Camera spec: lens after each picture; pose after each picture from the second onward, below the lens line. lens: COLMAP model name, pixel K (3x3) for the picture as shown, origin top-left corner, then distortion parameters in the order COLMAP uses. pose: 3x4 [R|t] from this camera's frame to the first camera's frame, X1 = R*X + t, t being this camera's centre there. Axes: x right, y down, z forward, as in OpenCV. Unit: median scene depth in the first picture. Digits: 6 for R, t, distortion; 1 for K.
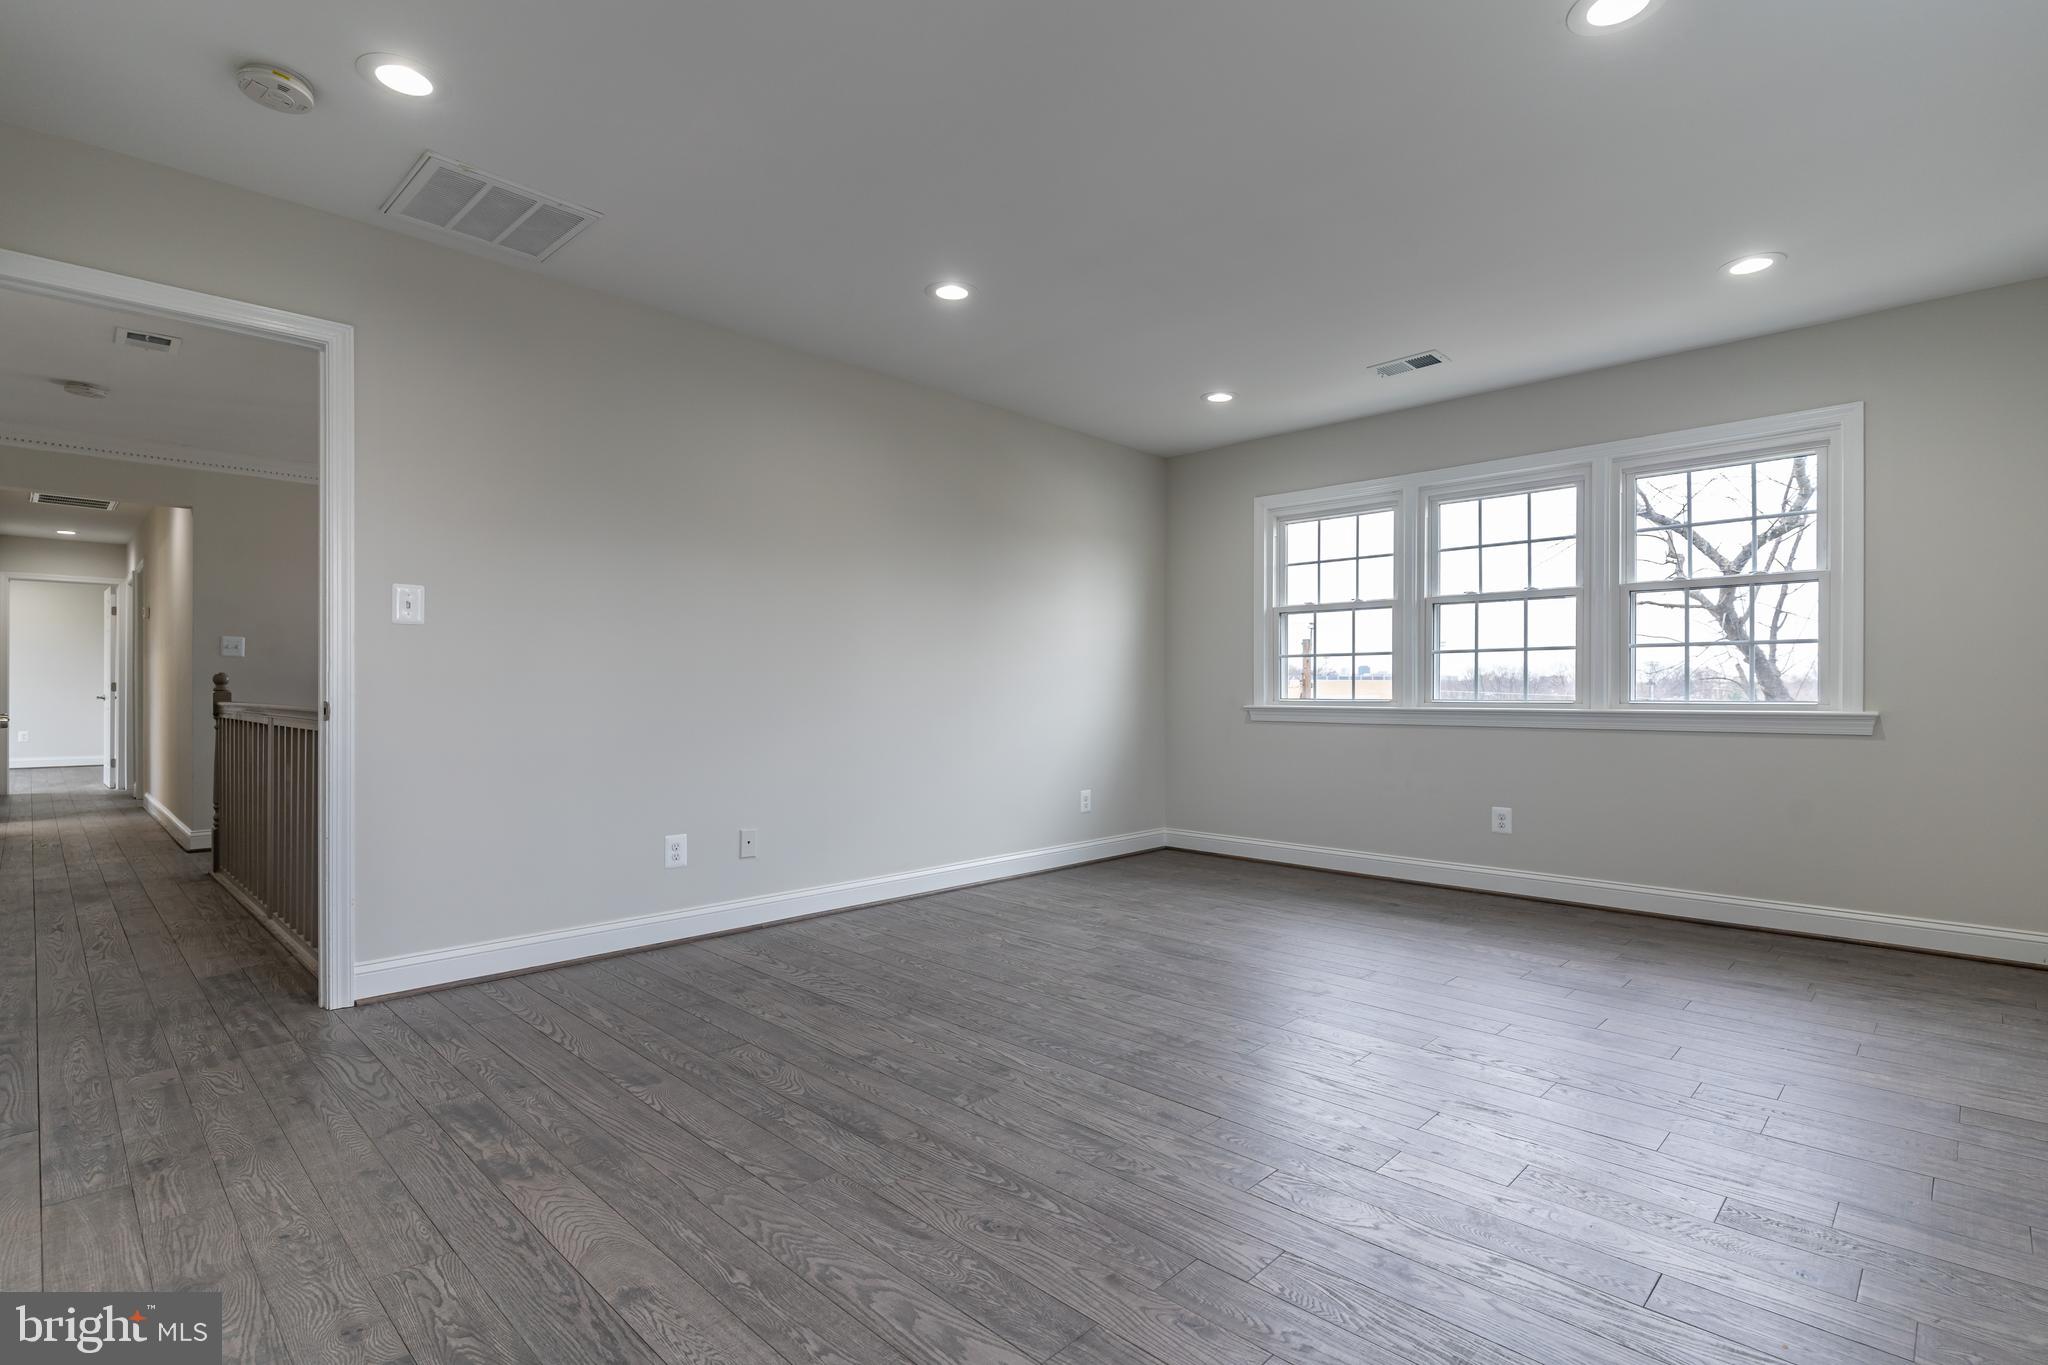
lens RADIAL K [[986.4, 0, 1015.9], [0, 986.4, 686.8], [0, 0, 1]] dist [-0.002007, -0.000541]
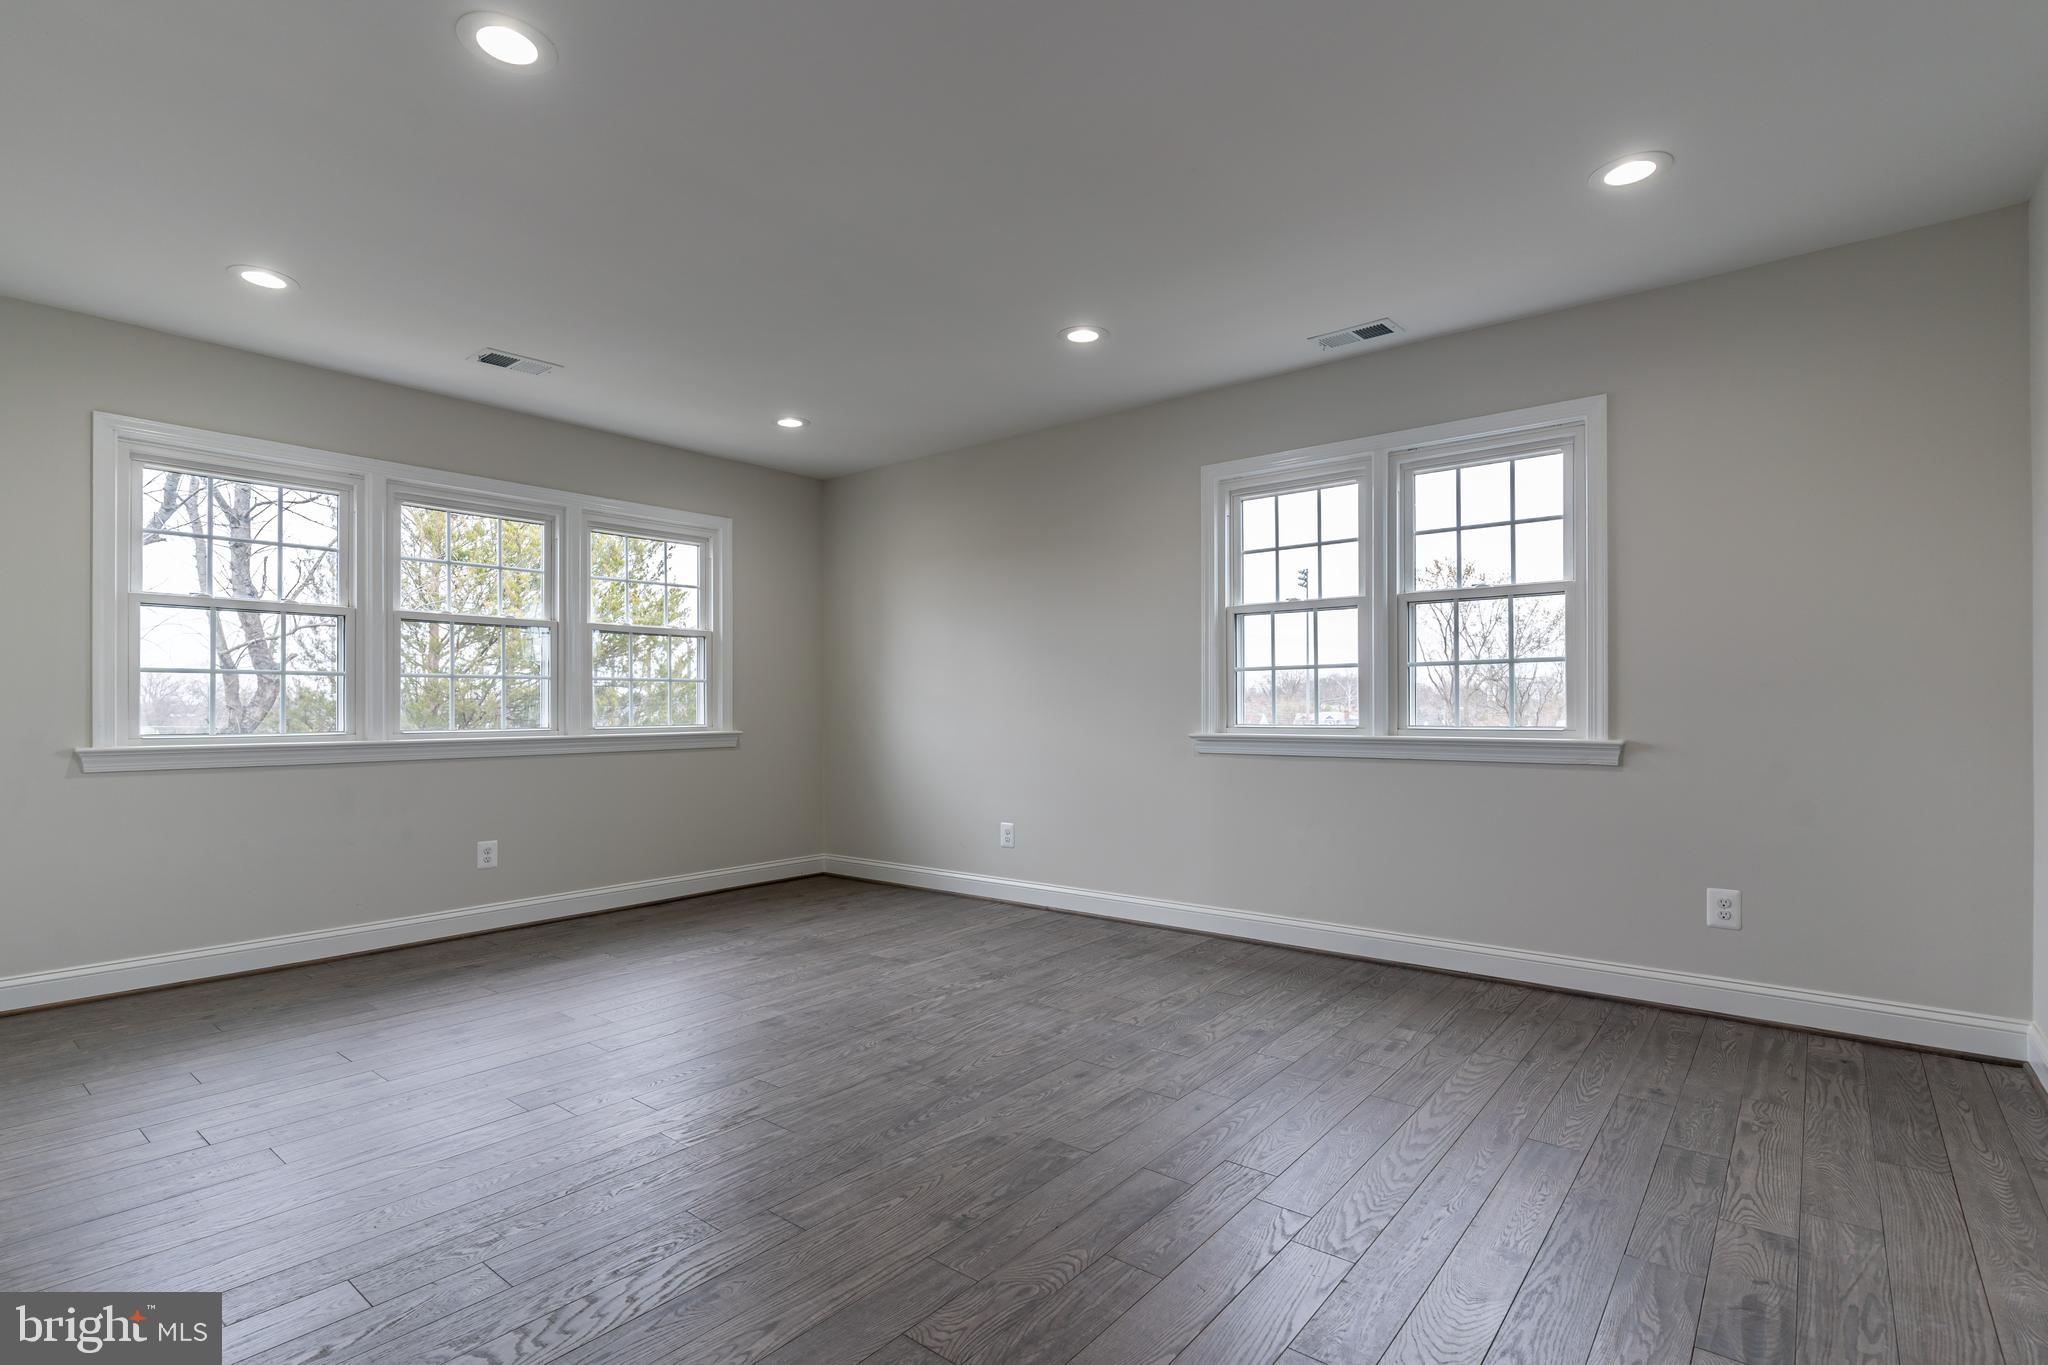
lens RADIAL K [[986.4, 0, 1015.9], [0, 986.4, 686.8], [0, 0, 1]] dist [-0.002007, -0.000541]
pose [[-0.100453, 0.018739, 0.994765, -0.816416], [-0.002339, 0.999815, -0.019070, -0.016458], [-0.994939, -0.004242, -0.100390, 0.926244]]
